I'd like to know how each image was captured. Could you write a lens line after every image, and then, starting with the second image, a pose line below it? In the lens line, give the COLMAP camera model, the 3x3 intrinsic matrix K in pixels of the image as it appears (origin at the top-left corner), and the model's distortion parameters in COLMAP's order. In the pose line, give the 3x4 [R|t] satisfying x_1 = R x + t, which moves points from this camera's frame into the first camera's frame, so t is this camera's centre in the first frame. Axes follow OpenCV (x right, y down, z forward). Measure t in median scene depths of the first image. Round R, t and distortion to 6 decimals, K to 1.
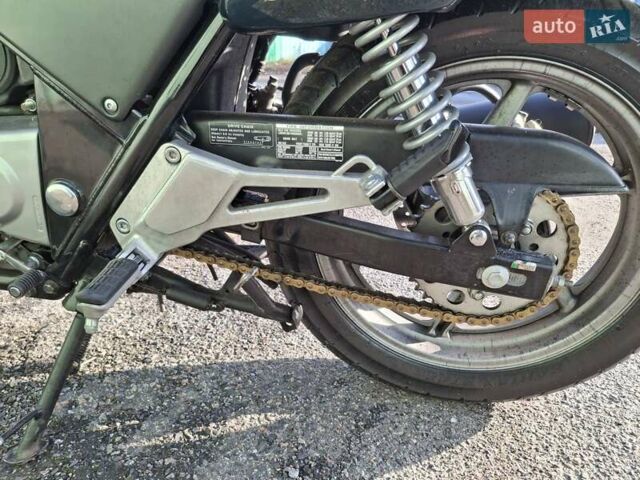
lens RADIAL K [[464.3, 0, 320.0], [0, 464.3, 240.0], [0, 0, 1]] dist [0.095852, -0.160499]
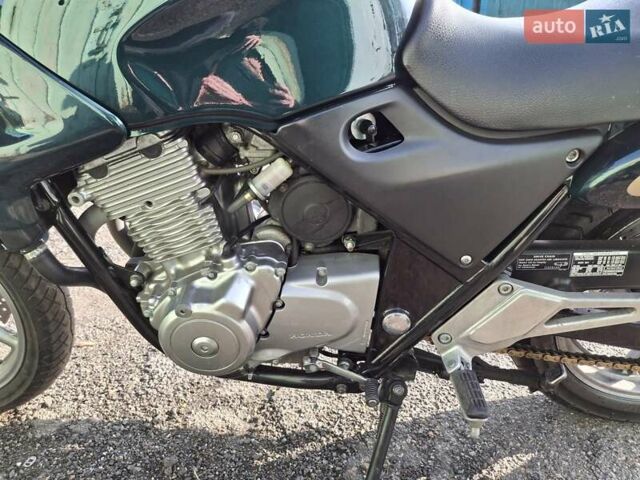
lens RADIAL K [[464.1, 0, 320.0], [0, 464.1, 240.0], [0, 0, 1]] dist [-0.023412, -0.000807]
pose [[0.992680, -0.097362, 0.071460, -0.746717], [0.092640, 0.993465, 0.066669, -0.371777], [-0.077484, -0.059561, 0.995213, -0.164156]]
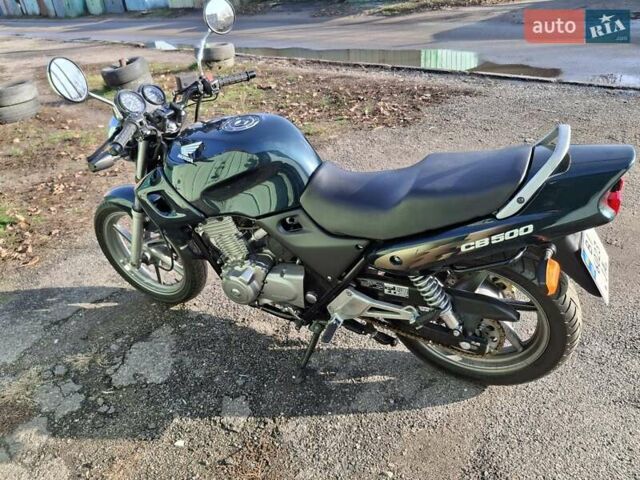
lens RADIAL K [[464.3, 0, 320.0], [0, 464.3, 240.0], [0, 0, 1]] dist [0.095852, -0.160499]
pose [[0.945692, 0.044058, -0.322065, 0.366643], [0.010748, 0.985993, 0.166440, -0.835092], [0.324887, -0.160862, 0.931972, -1.434352]]
